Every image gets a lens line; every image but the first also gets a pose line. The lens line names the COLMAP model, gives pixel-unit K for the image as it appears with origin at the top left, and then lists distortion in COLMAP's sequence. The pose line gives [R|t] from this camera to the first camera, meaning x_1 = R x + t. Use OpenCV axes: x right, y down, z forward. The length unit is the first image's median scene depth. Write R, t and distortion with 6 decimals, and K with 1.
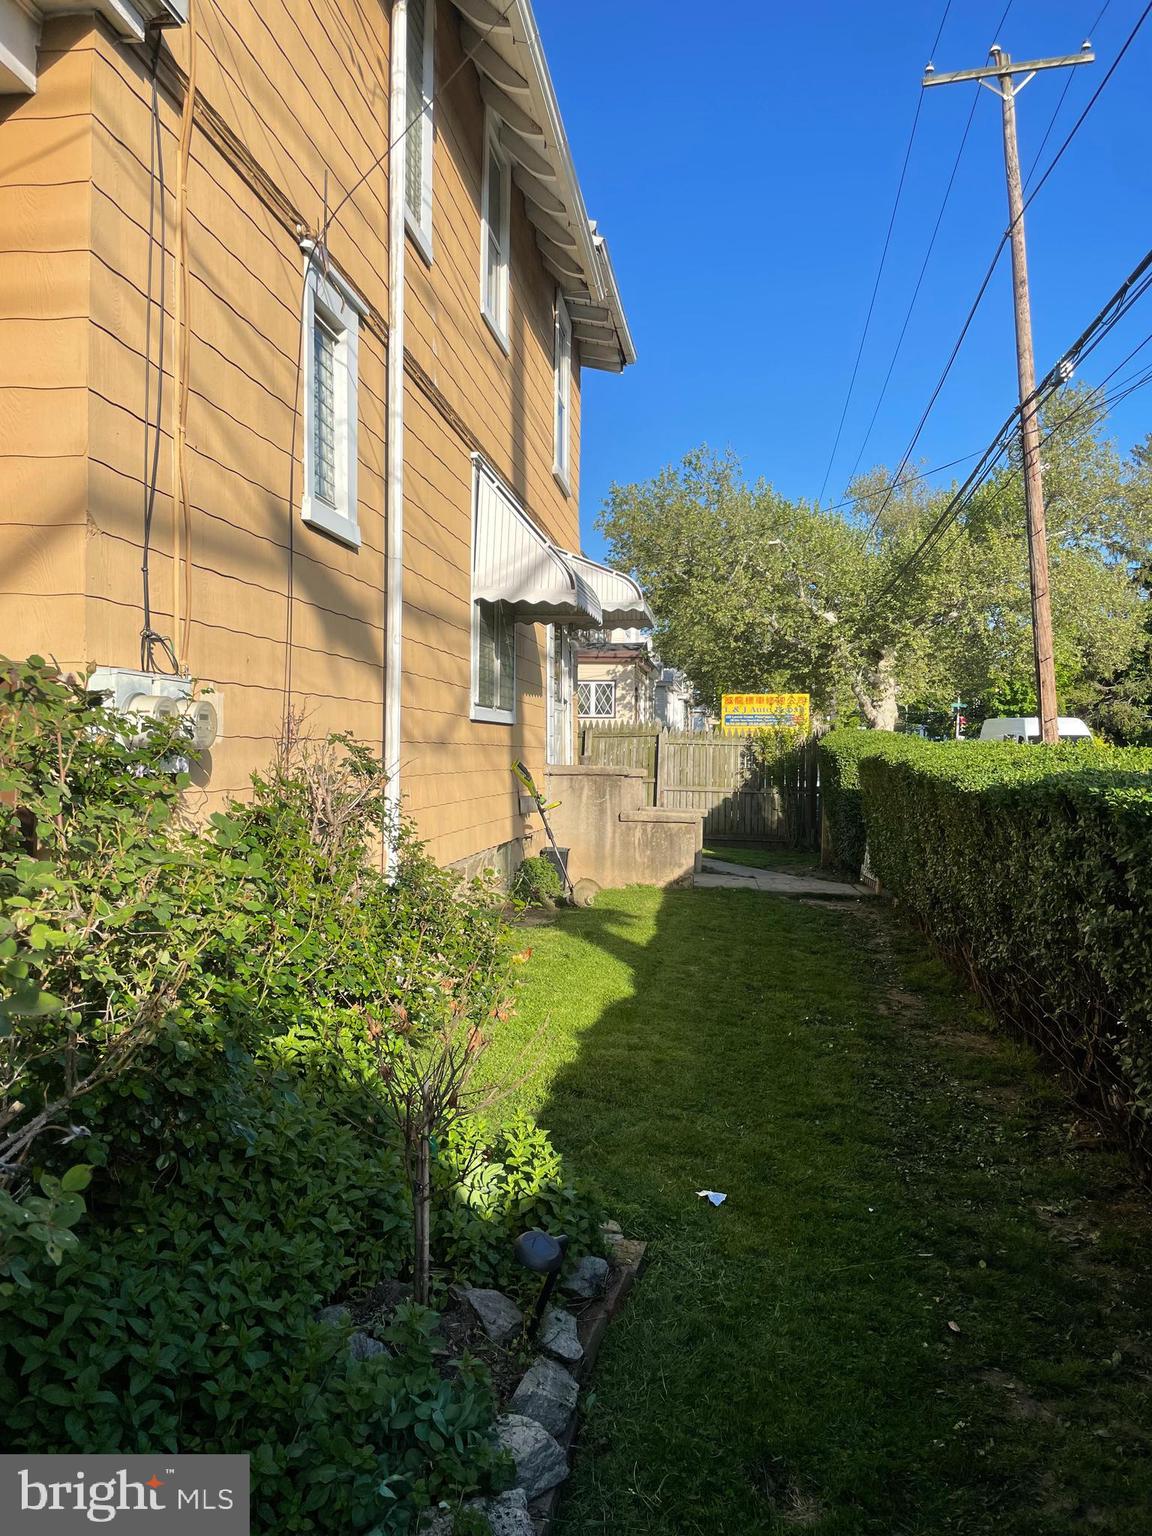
lens RADIAL K [[1162.8, 0, 574.1], [0, 1162.8, 771.3], [0, 0, 1]] dist [-0.003521, -0.009077]
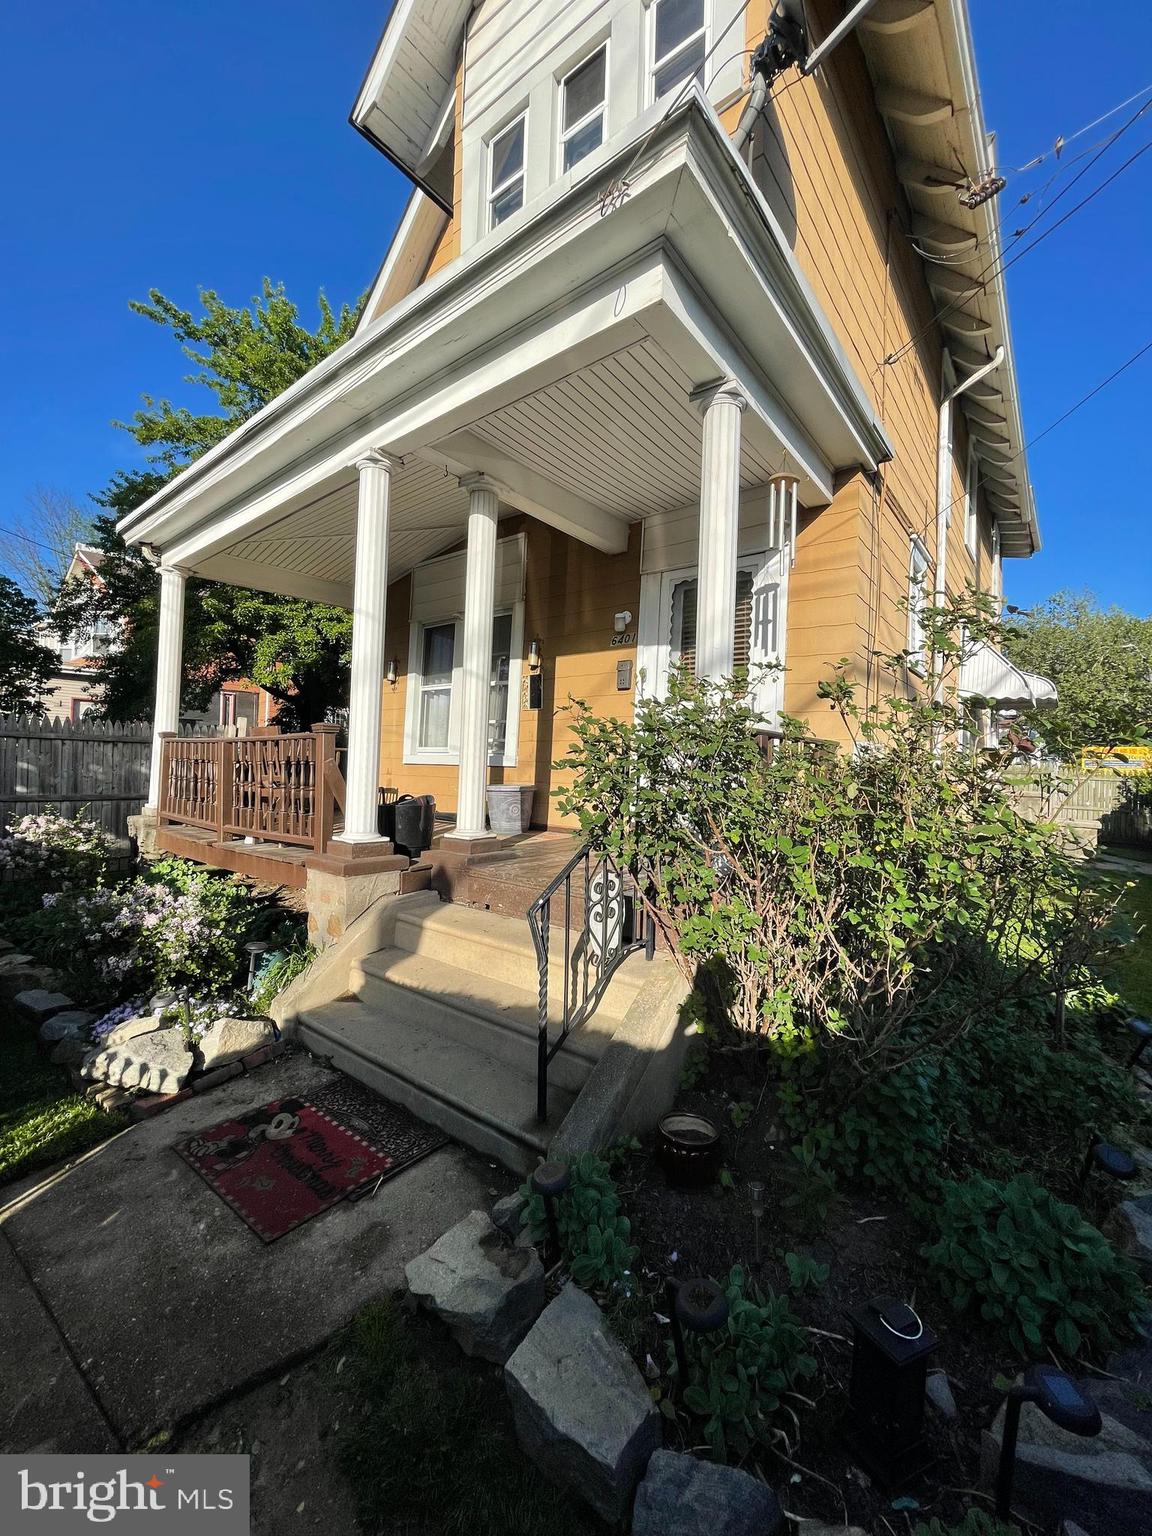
lens RADIAL K [[617.9, 0, 579.3], [0, 617.9, 758.8], [0, 0, 1]] dist [-0.003628, -0.000006]
pose [[0.858752, 0.006920, -0.512345, -0.061494], [-0.031222, 0.998757, -0.038842, 0.002994], [0.511439, 0.049352, 0.857901, -0.084098]]
